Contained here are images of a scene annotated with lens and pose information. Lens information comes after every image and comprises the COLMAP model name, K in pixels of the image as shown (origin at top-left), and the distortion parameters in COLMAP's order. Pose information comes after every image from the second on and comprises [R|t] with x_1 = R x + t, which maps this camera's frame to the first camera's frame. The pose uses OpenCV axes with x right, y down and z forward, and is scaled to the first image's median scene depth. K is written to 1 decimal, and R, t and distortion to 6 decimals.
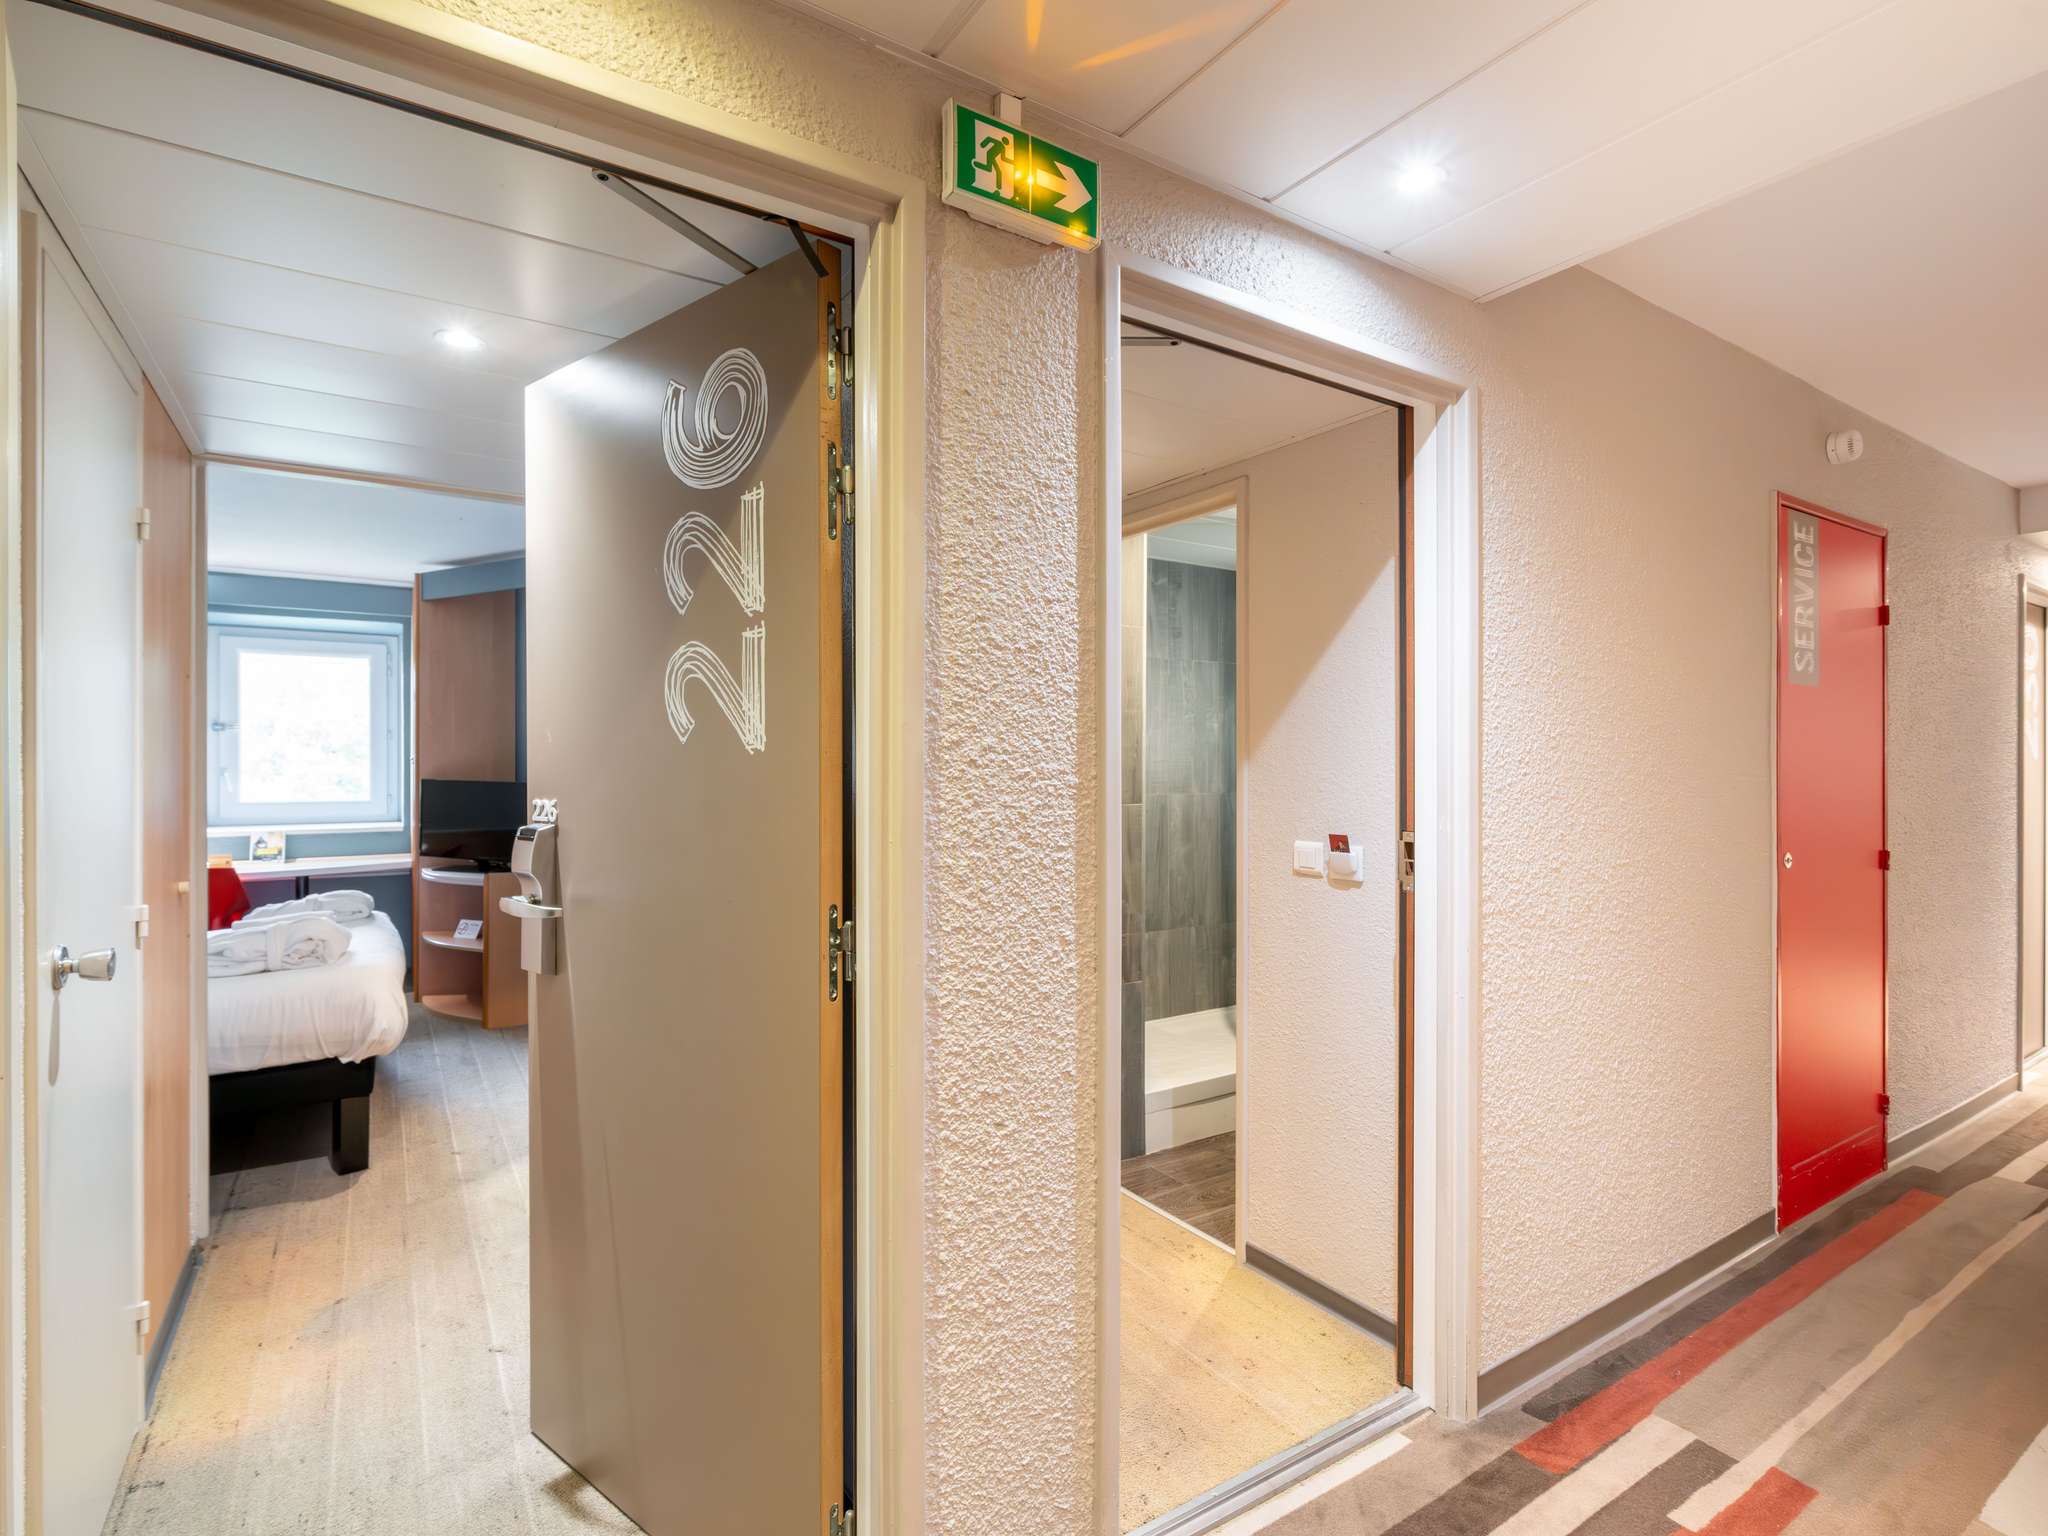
lens RADIAL K [[990.7, 0, 1029.7], [0, 990.7, 769.3], [0, 0, 1]] dist [0.028777, 0.000430]
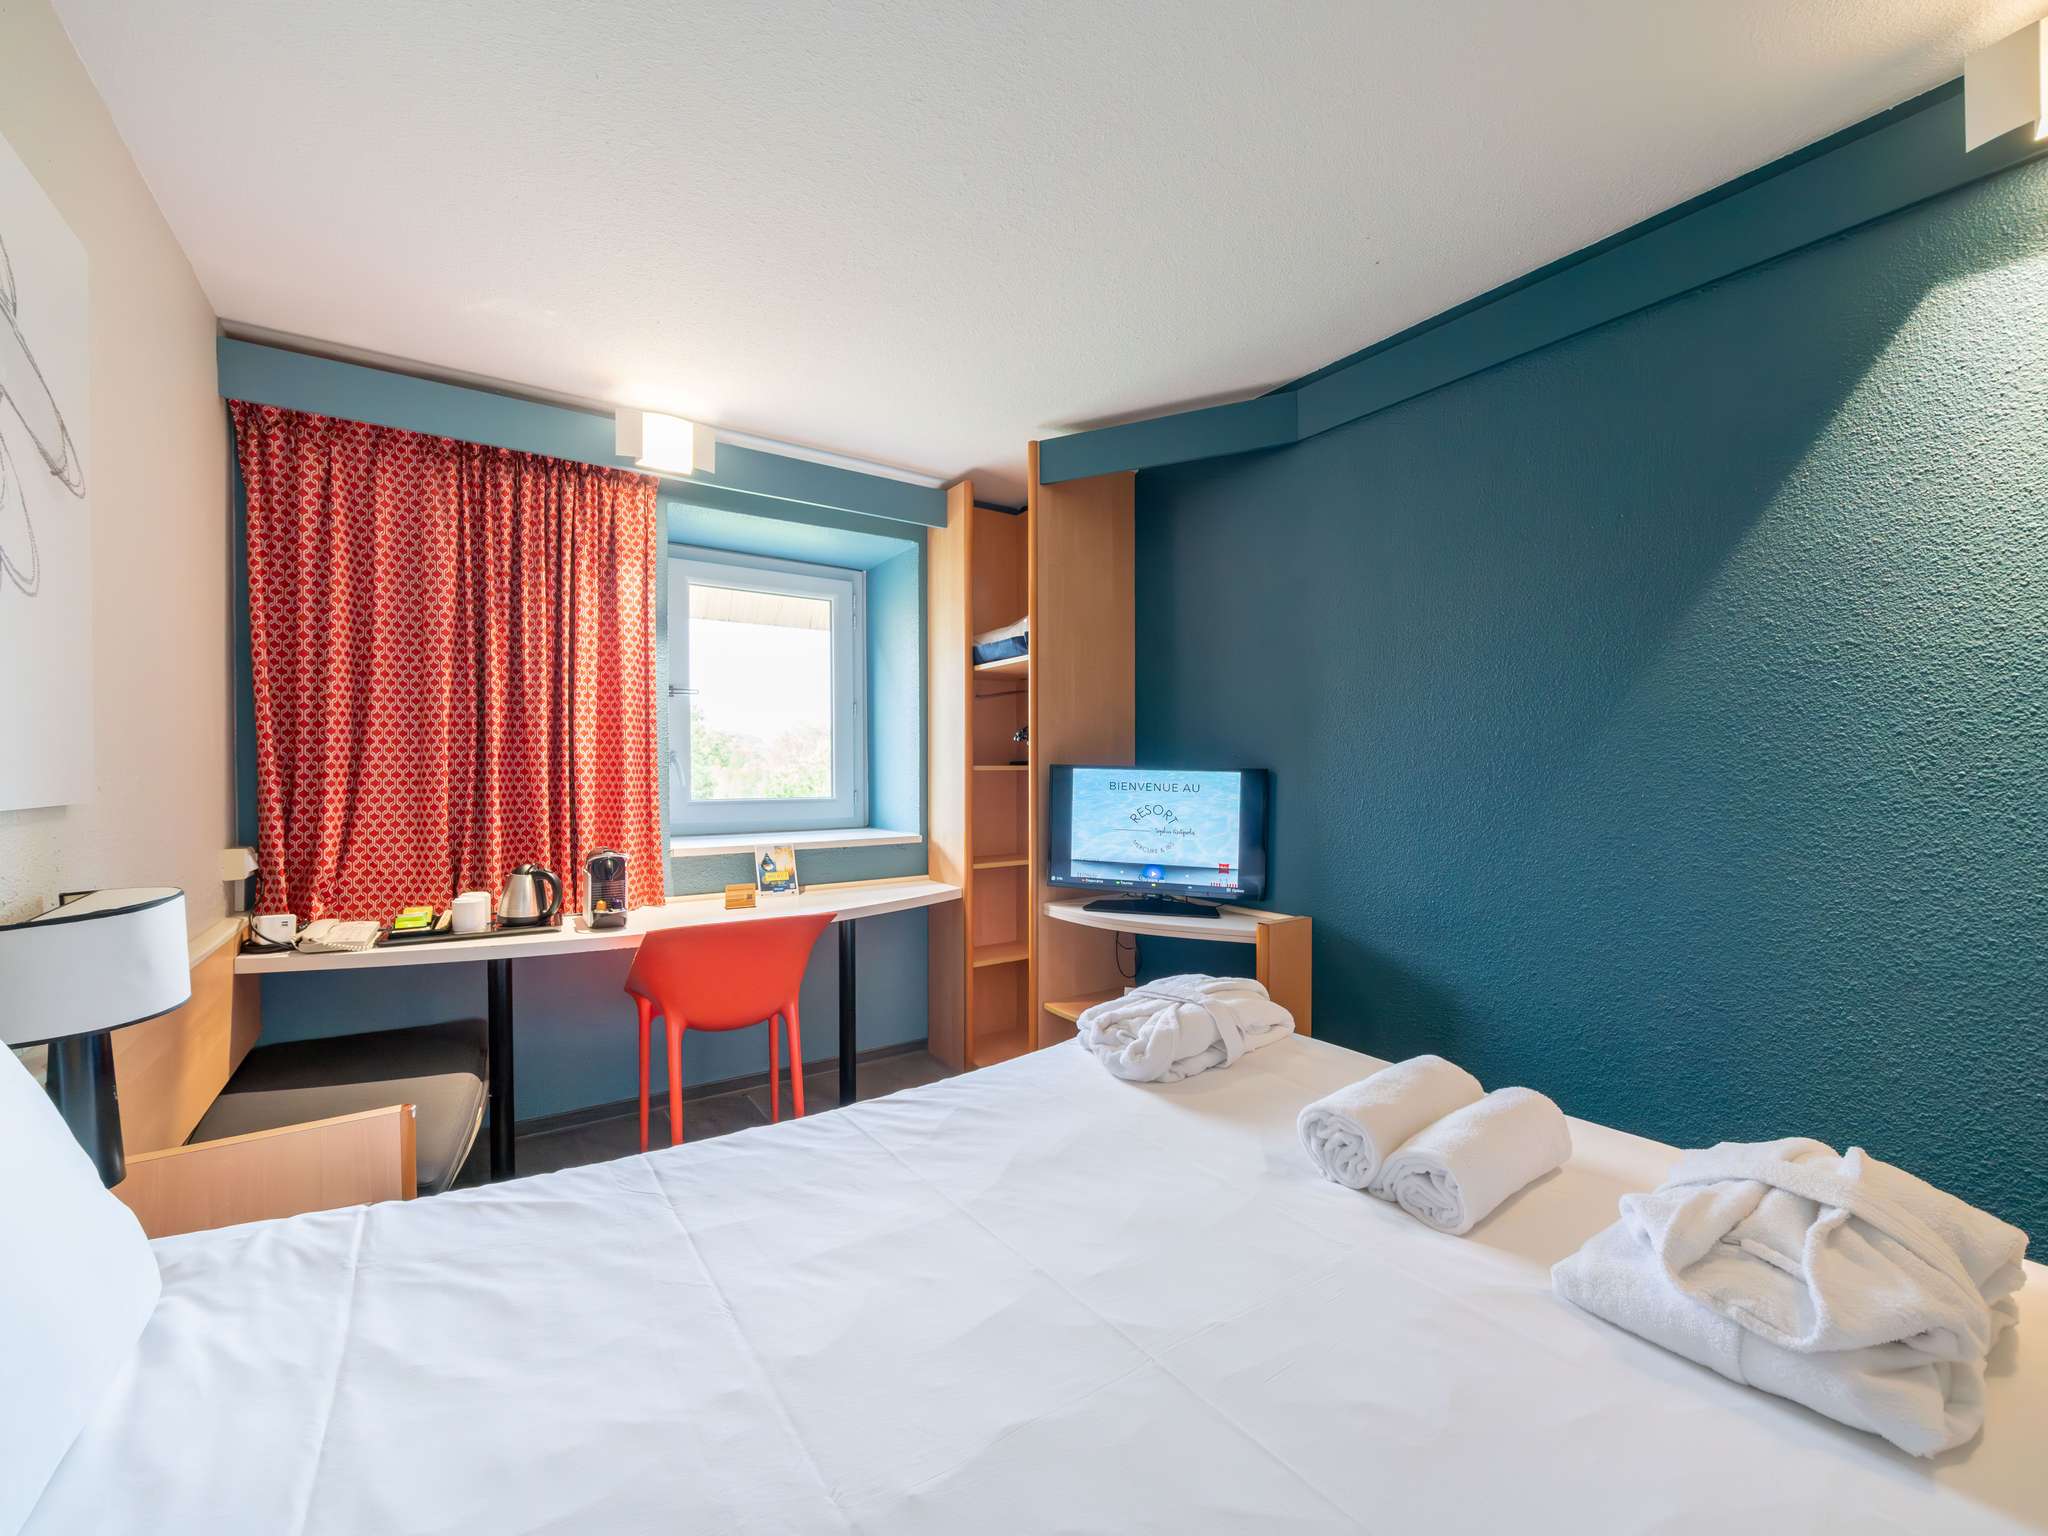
lens RADIAL K [[812.5, 0, 1020.0], [0, 812.5, 775.0], [0, 0, 1]] dist [0.000613, -0.000037]
pose [[0.999567, -0.003254, 0.029242, -0.610157], [0.003042, 0.999969, 0.007271, 0.012218], [-0.029265, -0.007178, 0.999546, 0.464945]]
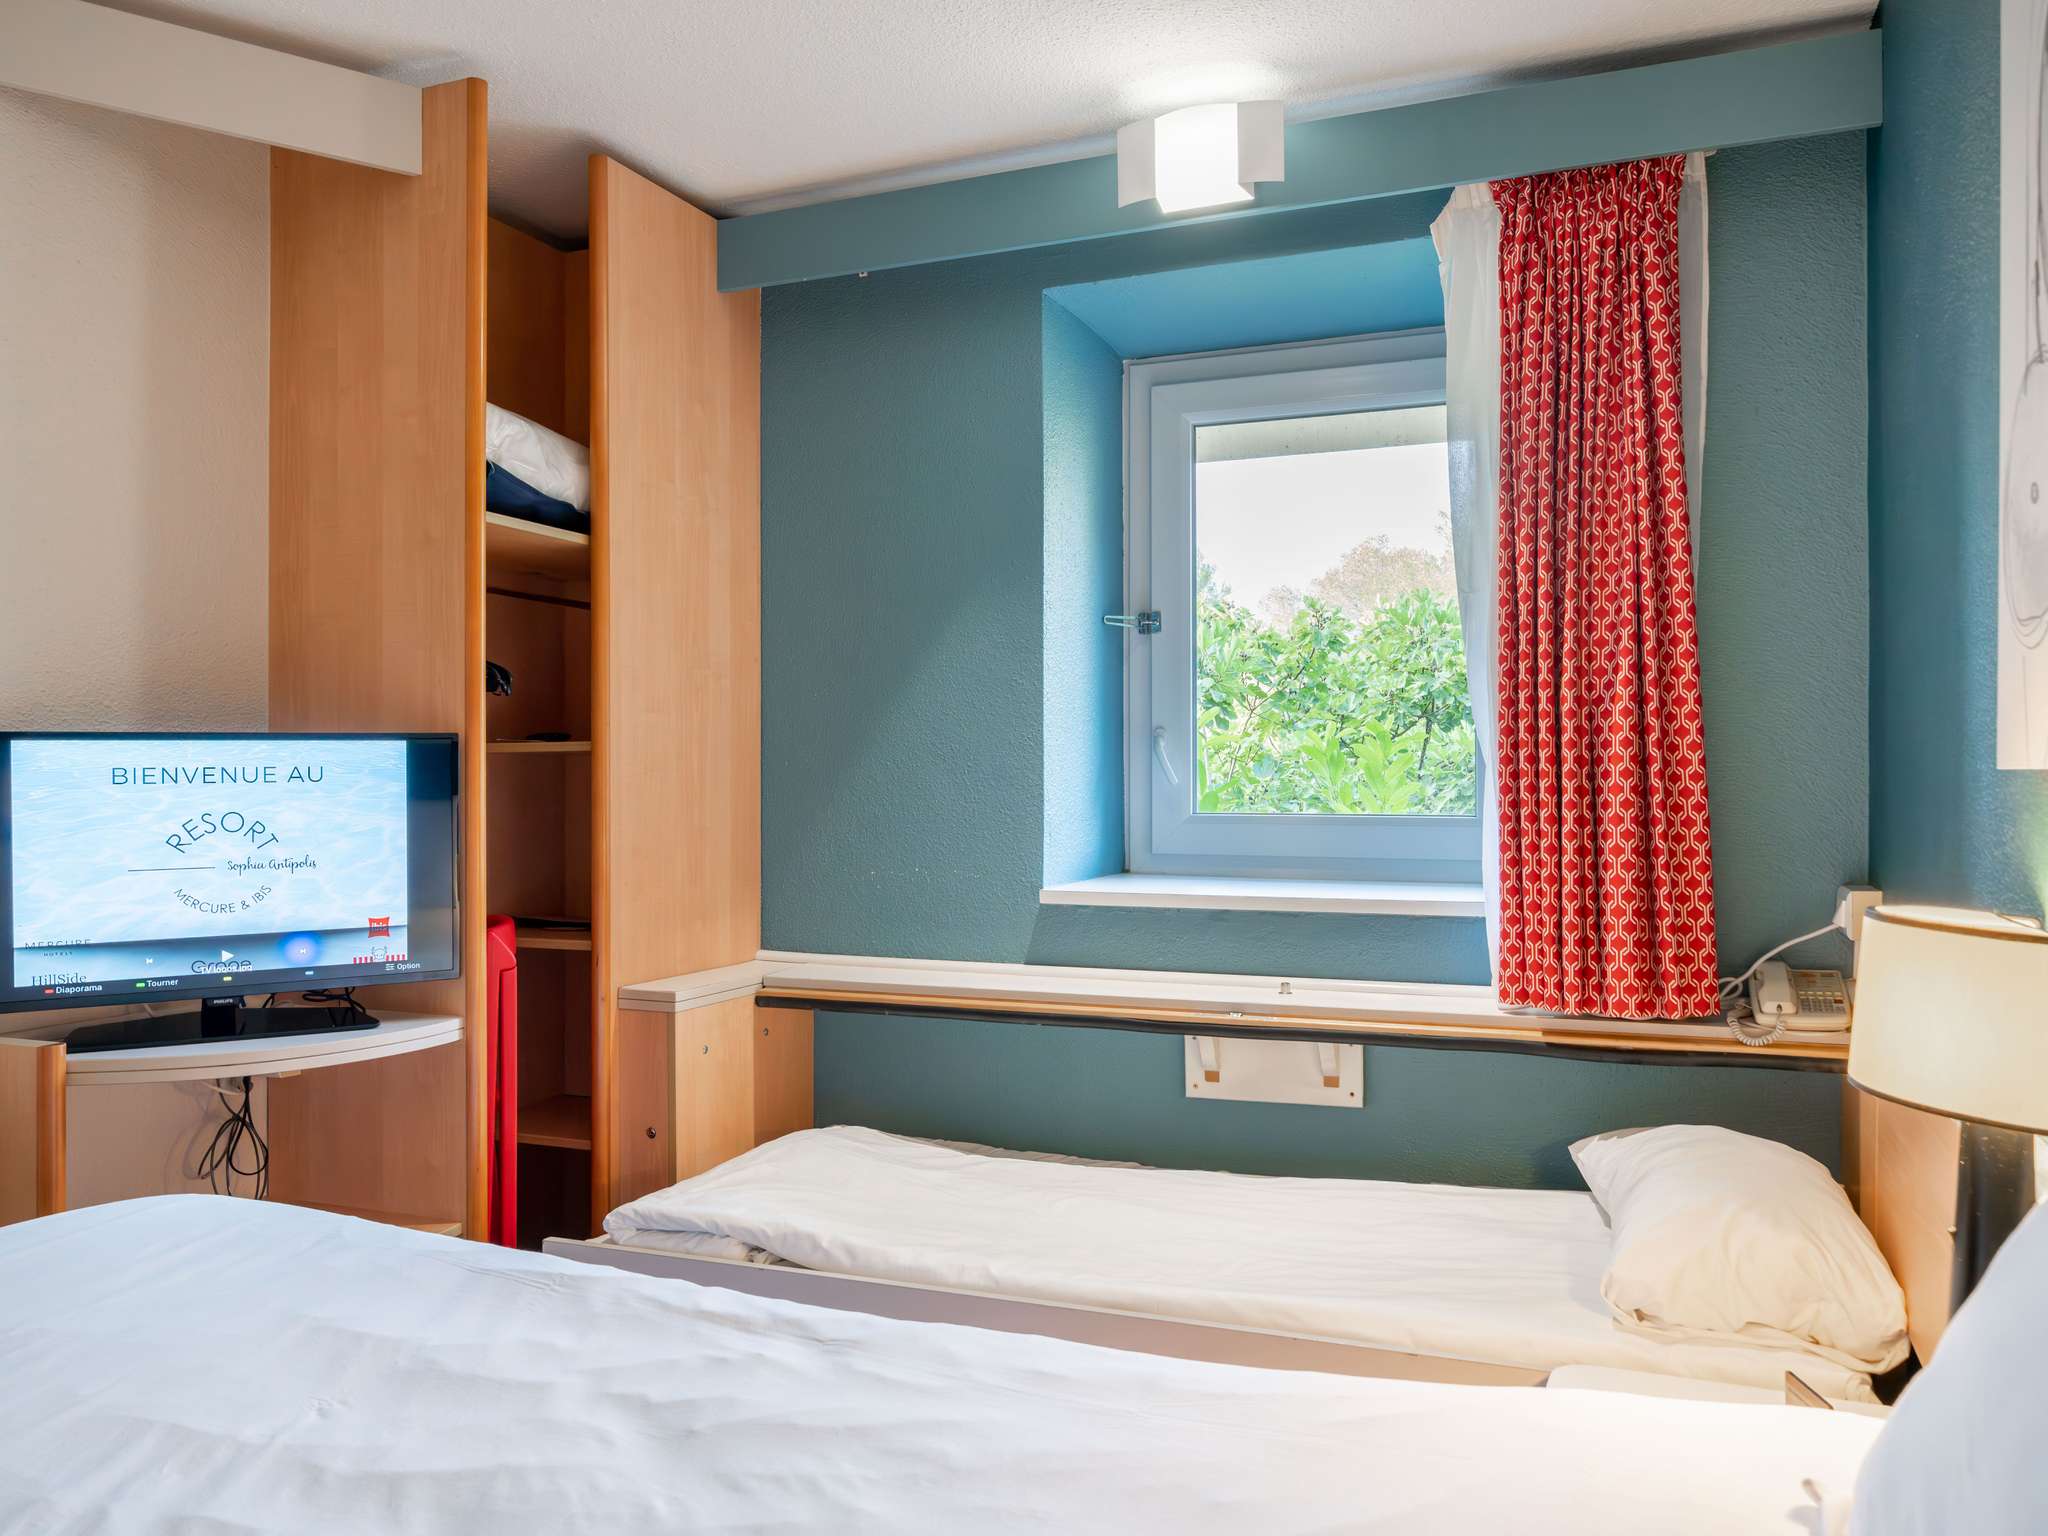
lens RADIAL K [[1509.2, 0, 1028.2], [0, 1509.2, 762.9], [0, 0, 1]] dist [0.006231, 0.000286]
pose [[0.644018, -0.037838, 0.764074, -0.695580], [0.018528, 0.999255, 0.033868, 0.009396], [-0.764786, -0.007655, 0.644239, 0.490481]]
